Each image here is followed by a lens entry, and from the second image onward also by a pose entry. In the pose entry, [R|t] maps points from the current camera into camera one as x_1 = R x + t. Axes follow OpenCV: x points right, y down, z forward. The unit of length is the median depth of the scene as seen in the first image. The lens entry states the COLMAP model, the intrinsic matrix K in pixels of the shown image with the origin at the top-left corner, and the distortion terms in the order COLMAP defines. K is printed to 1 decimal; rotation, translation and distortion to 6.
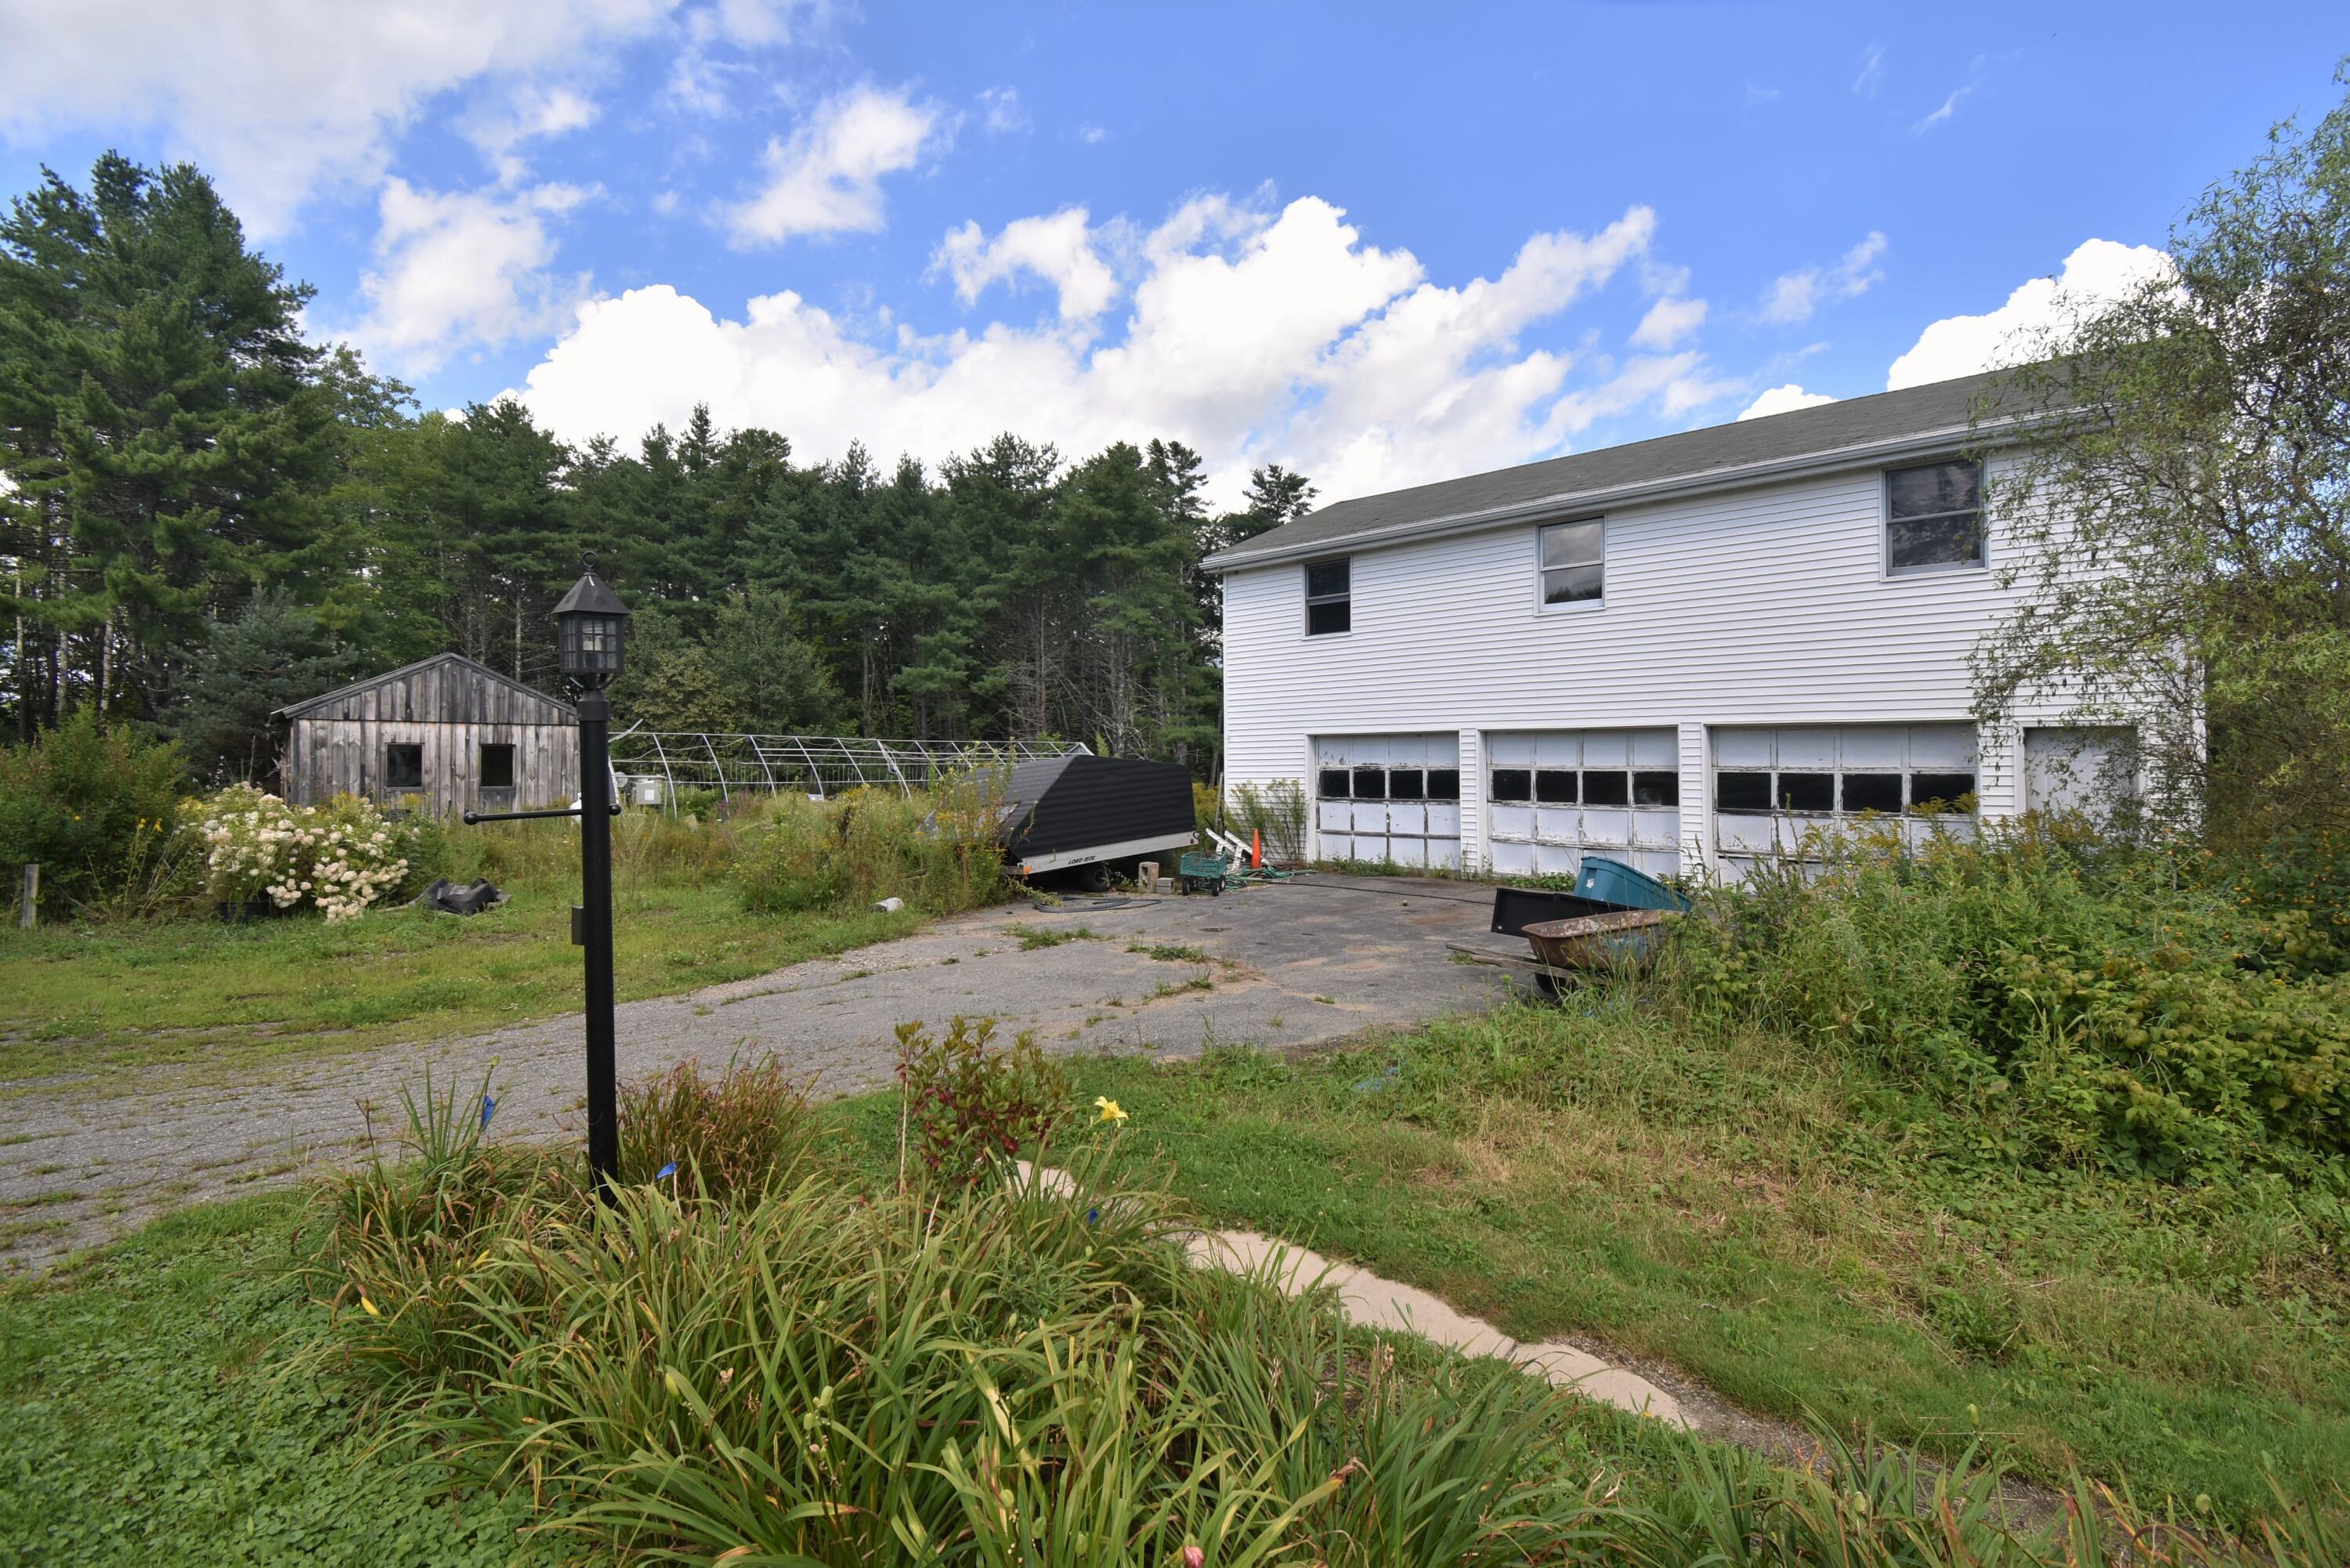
lens RADIAL K [[1064.9, 0, 1185.9], [0, 1064.9, 771.8], [0, 0, 1]] dist [-0.007669, -0.006638]
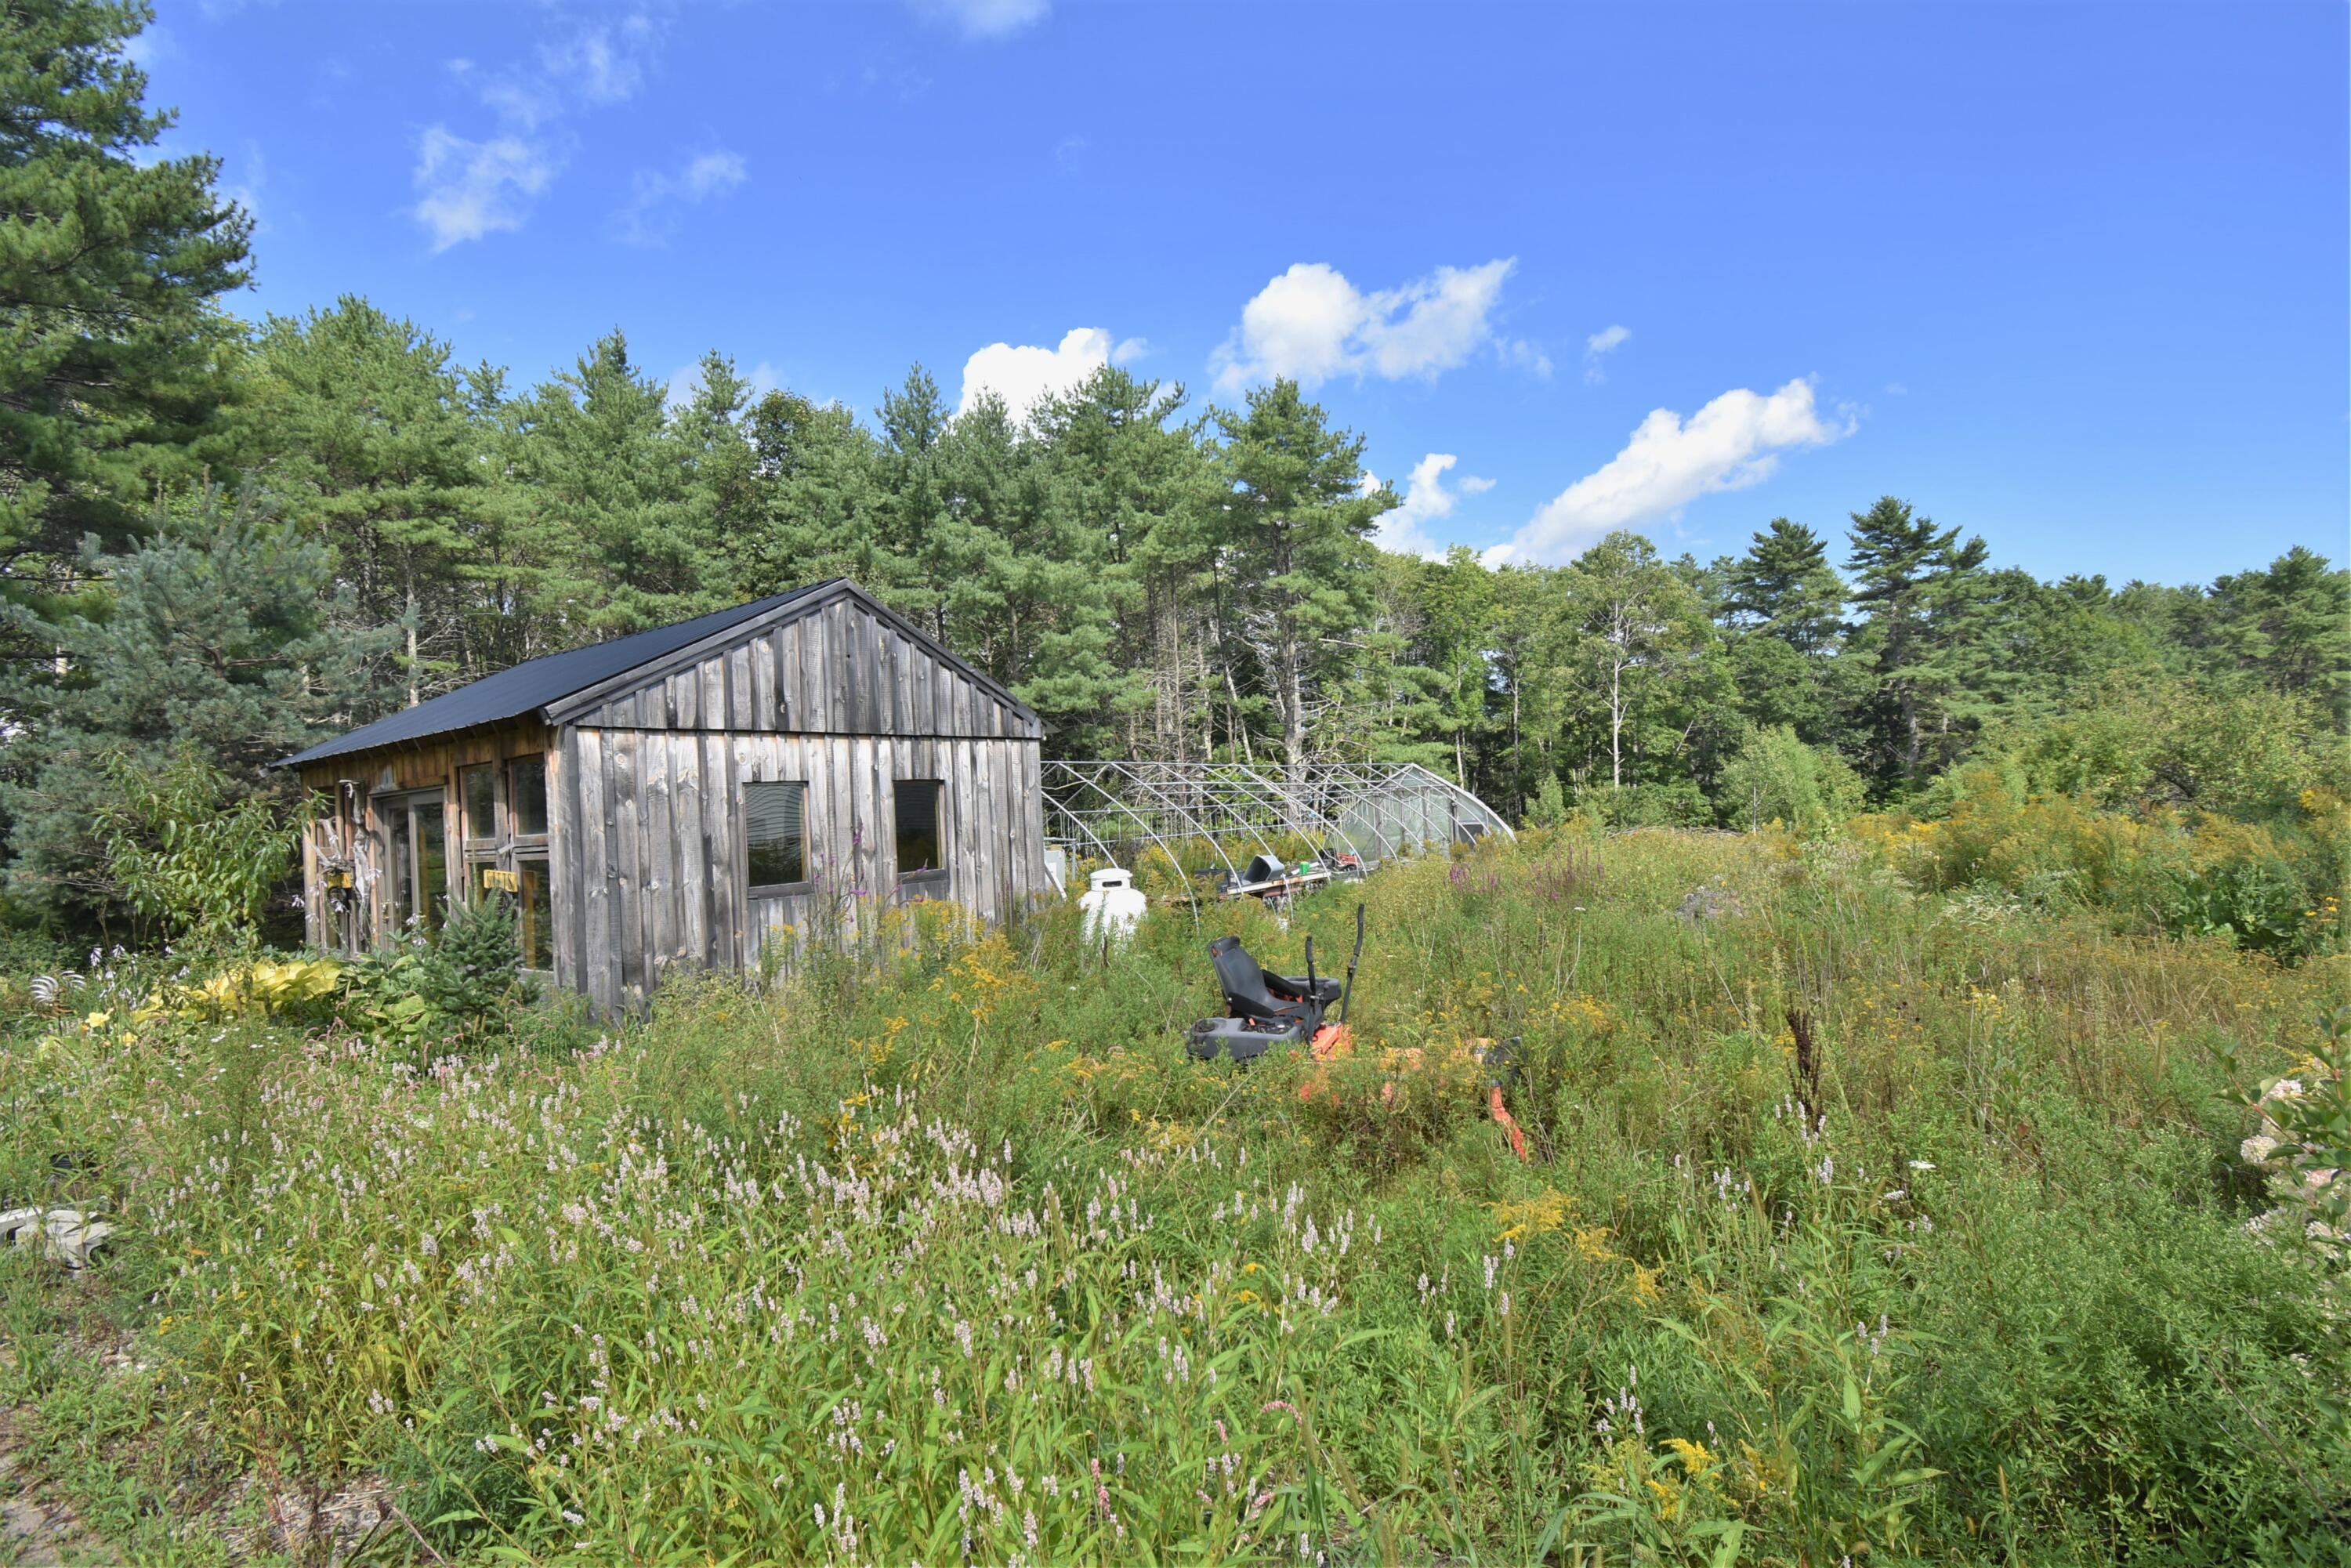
lens RADIAL K [[1132.1, 0, 1159.9], [0, 1132.1, 789.9], [0, 0, 1]] dist [-0.002759, -0.000183]
pose [[0.981994, -0.050704, 0.181982, -0.622116], [0.055498, 0.998231, -0.021340, -0.005229], [-0.180578, 0.031056, 0.983070, 0.480787]]
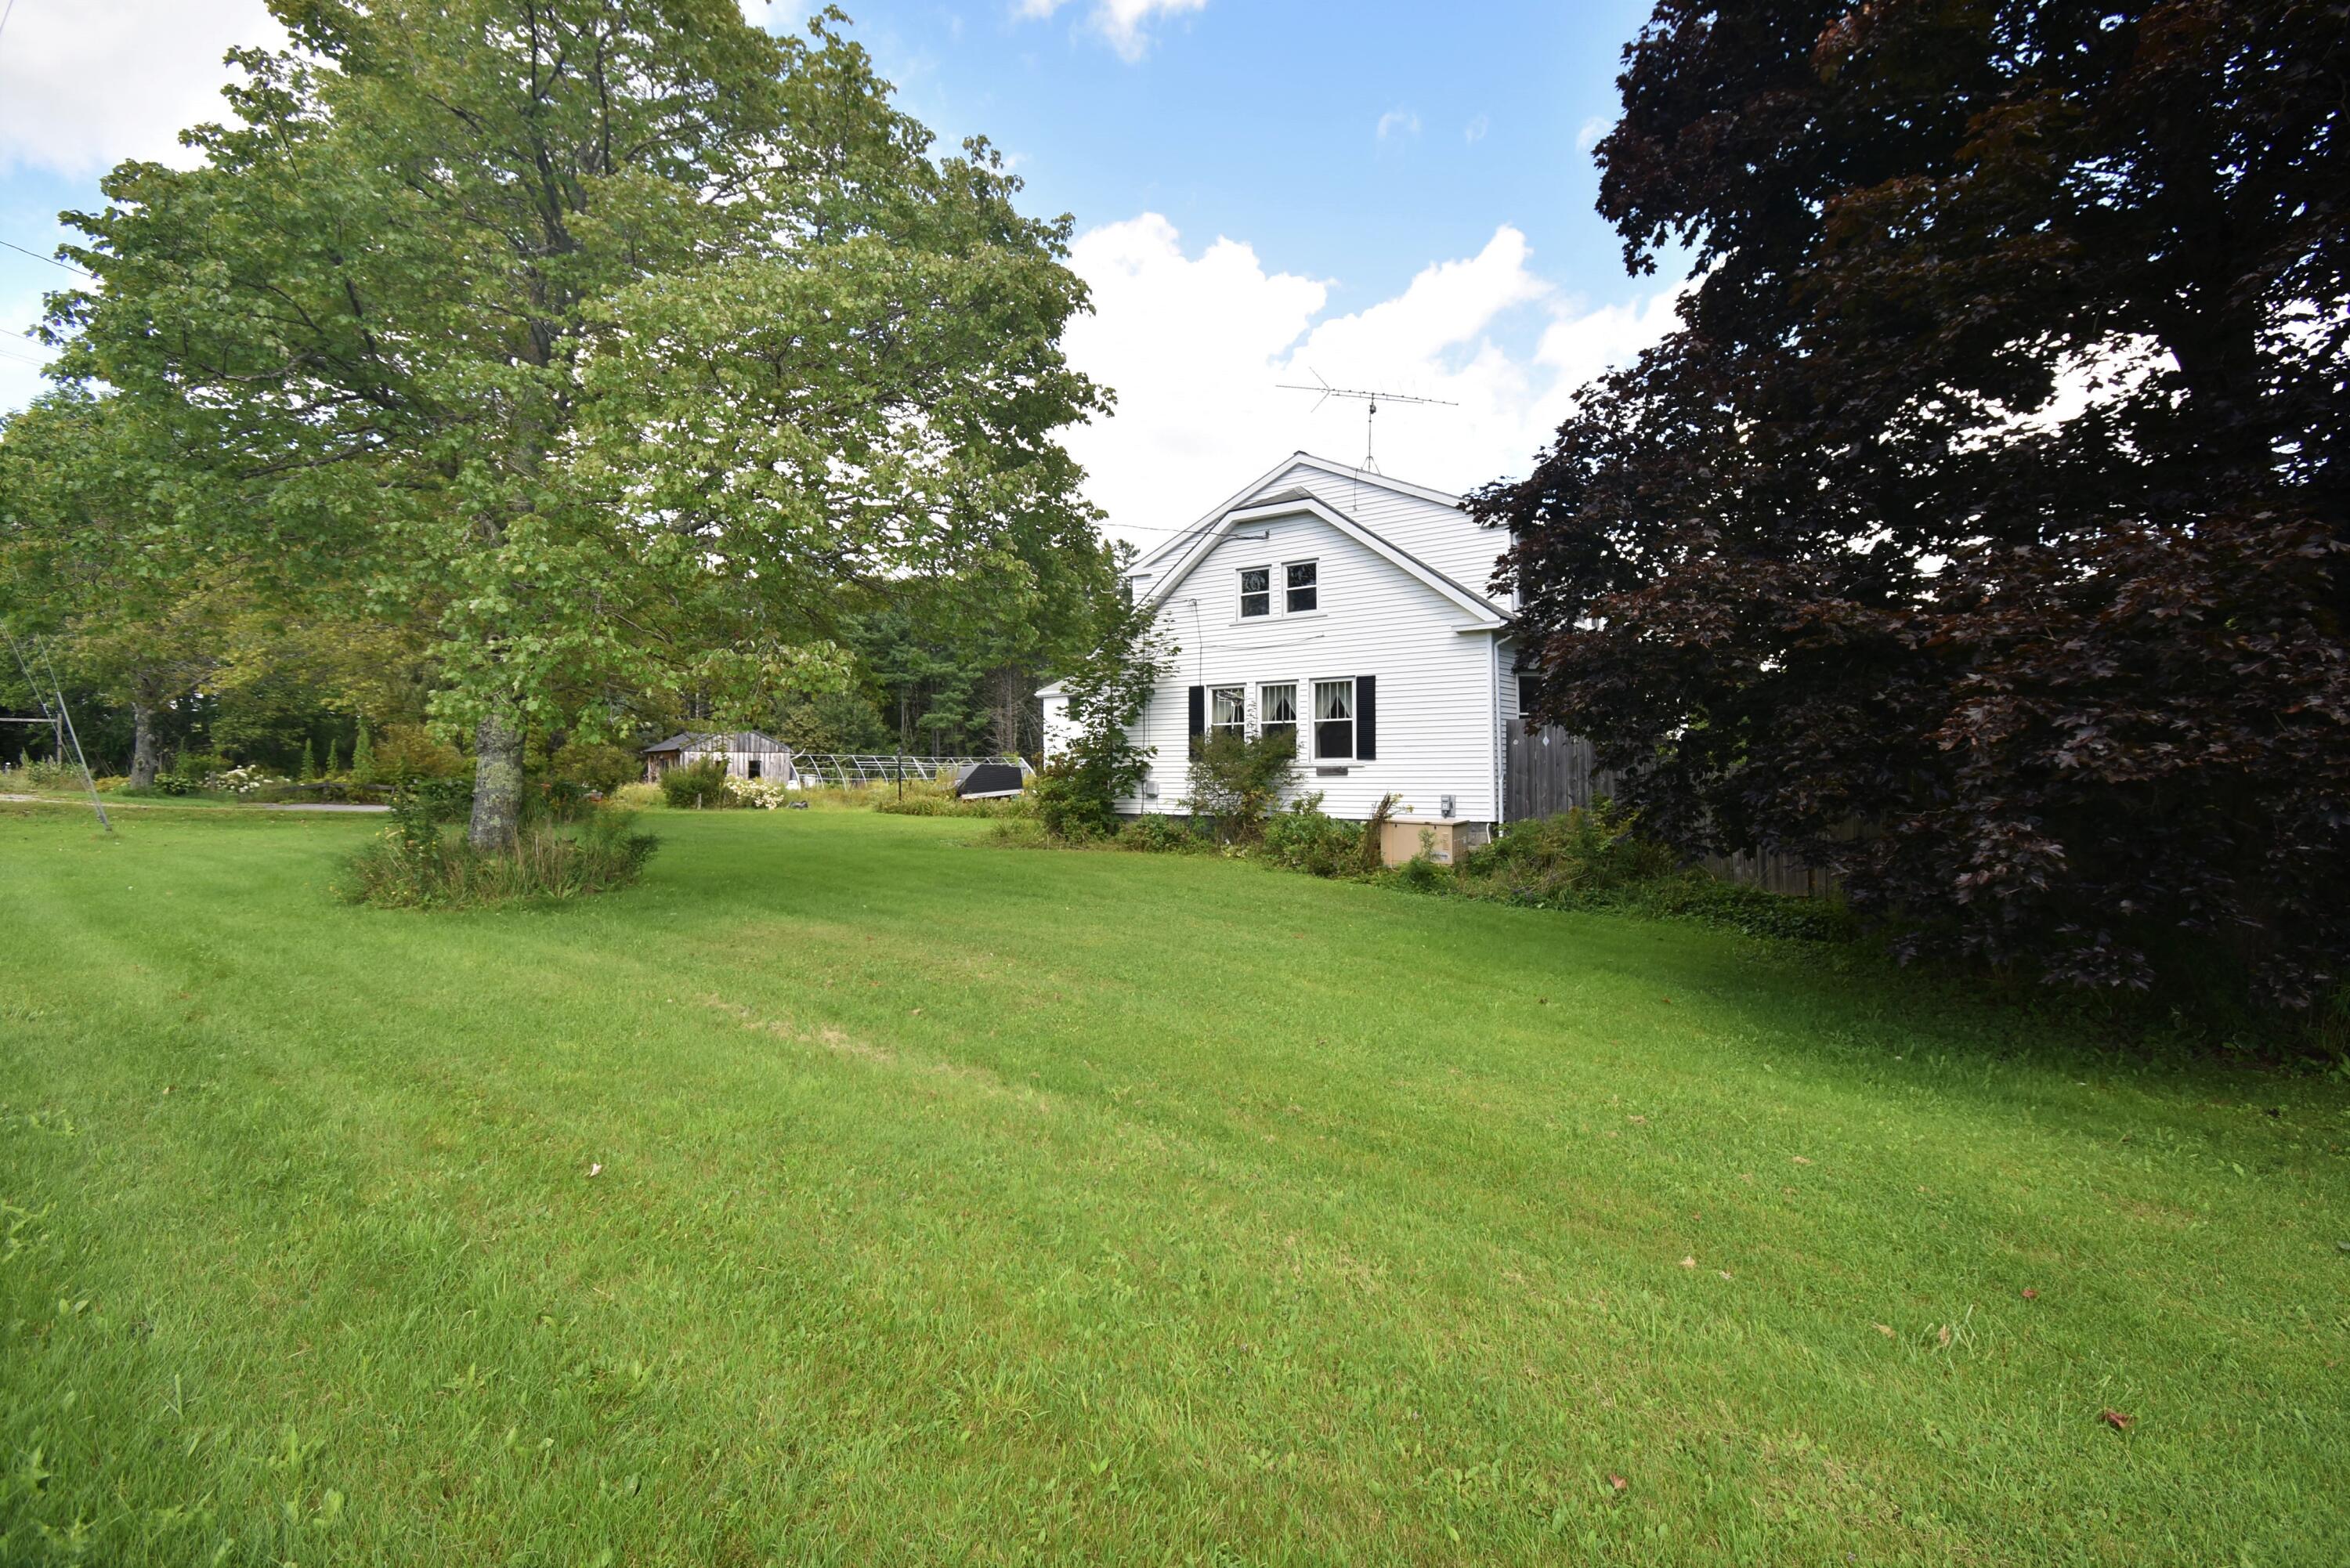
lens RADIAL K [[1064.9, 0, 1179.2], [0, 1064.9, 783.6], [0, 0, 1]] dist [-0.007669, -0.006638]
pose [[0.999604, -0.003722, -0.027876, 0.358302], [0.003744, 0.999993, 0.000748, 0.026506], [0.027873, -0.000852, 0.999611, -1.324727]]
